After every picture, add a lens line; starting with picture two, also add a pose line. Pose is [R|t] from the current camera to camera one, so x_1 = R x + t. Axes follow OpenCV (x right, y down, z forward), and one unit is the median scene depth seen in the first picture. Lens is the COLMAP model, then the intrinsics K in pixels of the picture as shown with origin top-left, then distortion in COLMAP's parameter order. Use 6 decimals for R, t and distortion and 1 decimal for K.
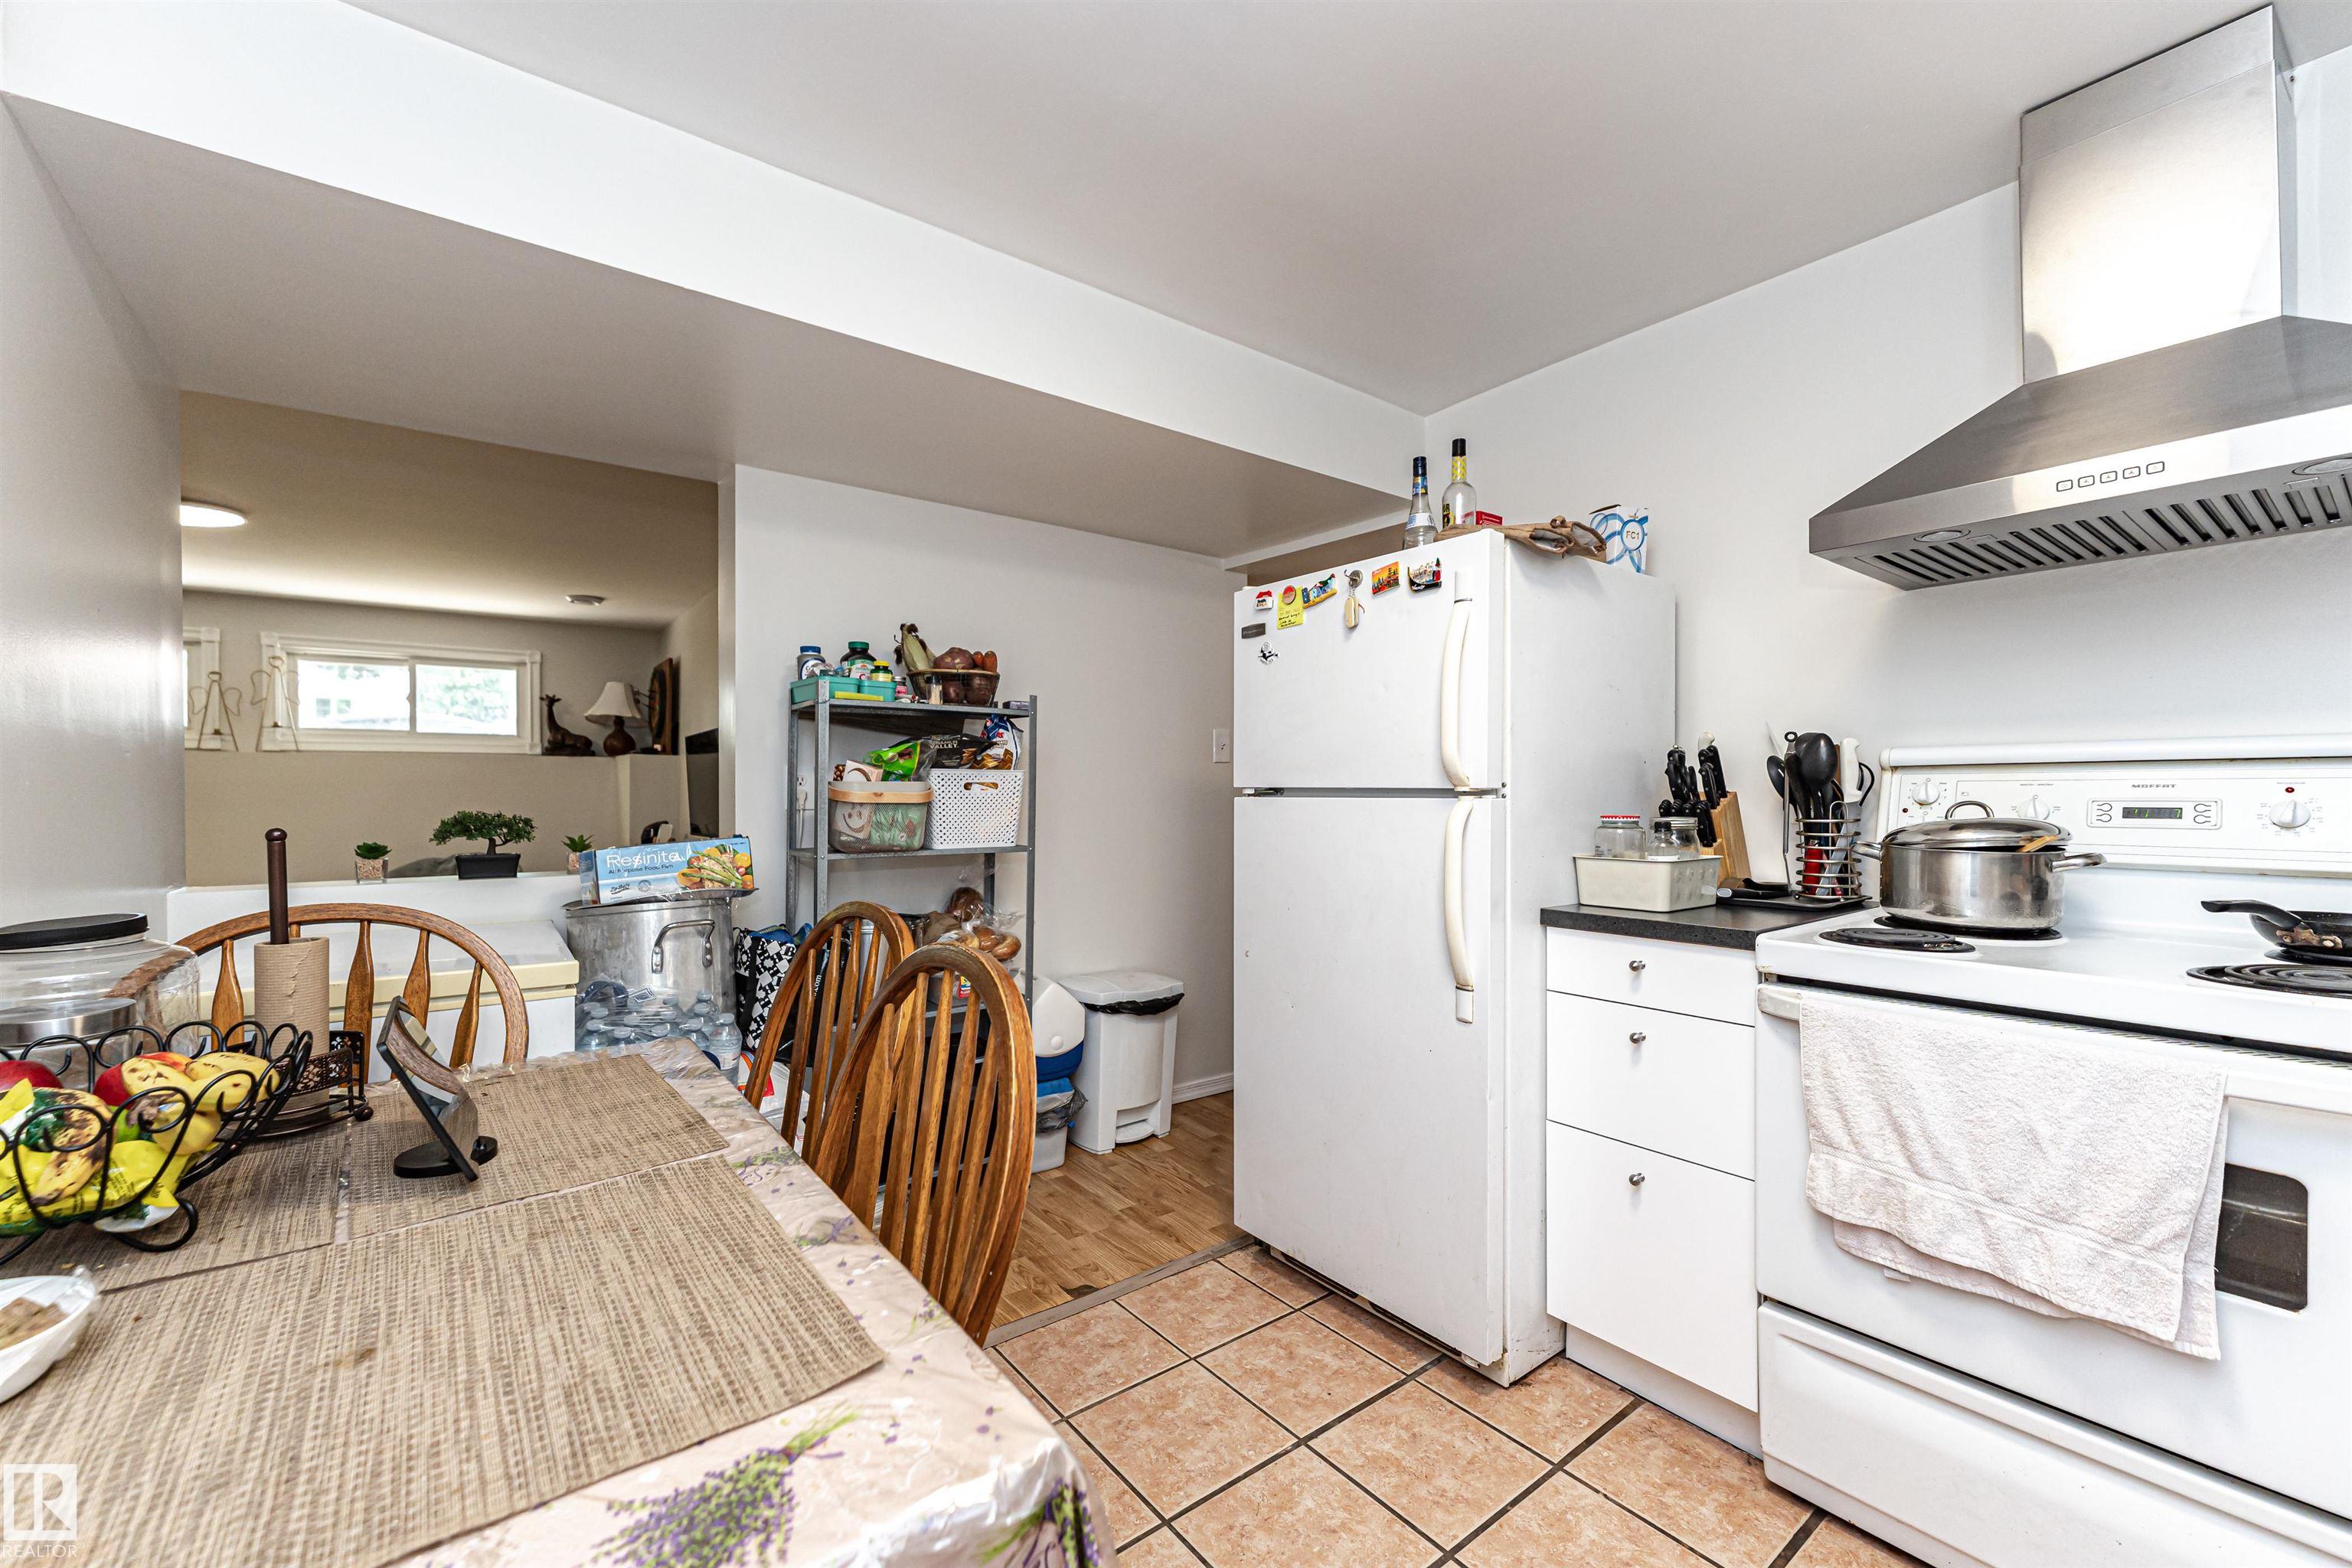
lens RADIAL K [[950.7, 0, 1138.2], [0, 950.7, 789.2], [0, 0, 1]] dist [0.001918, 0.000081]
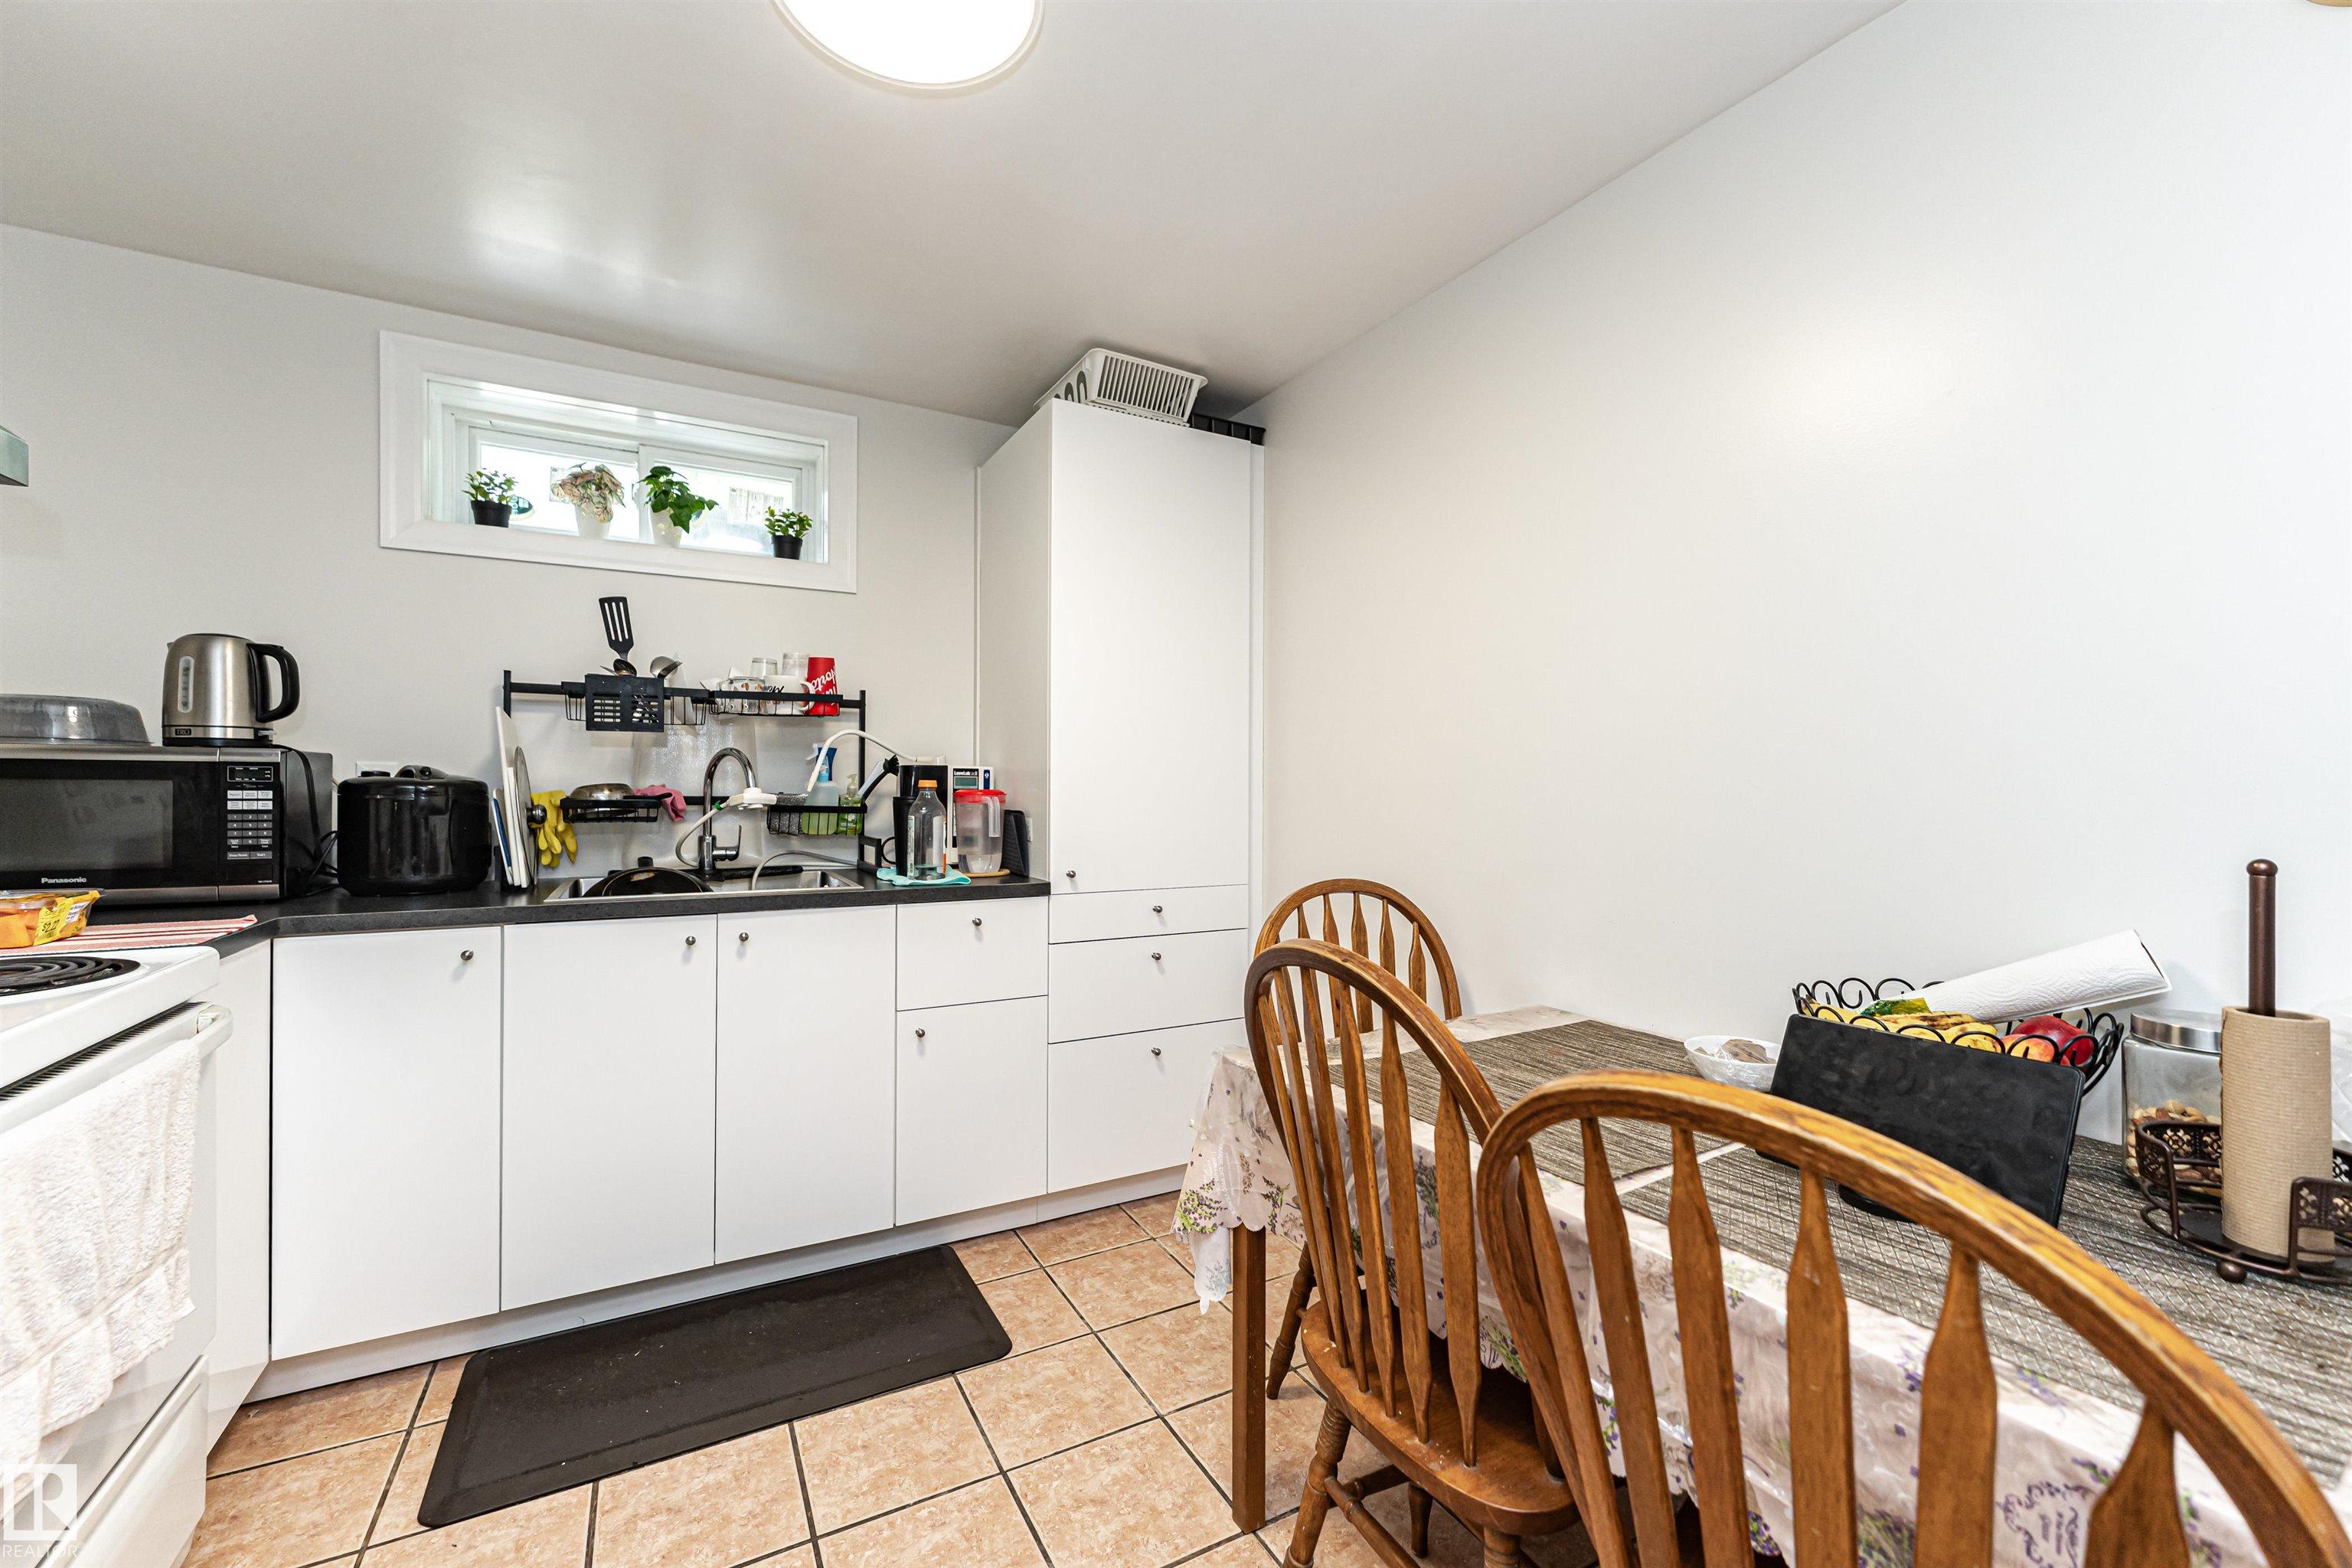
lens RADIAL K [[950.8, 0, 1156.8], [0, 950.8, 784.8], [0, 0, 1]] dist [-0.001036, -0.000087]
pose [[-0.990790, -0.005117, 0.135311, -0.084454], [-0.005536, 0.999981, -0.002722, -0.006781], [-0.135294, -0.003446, -0.990799, 1.372439]]
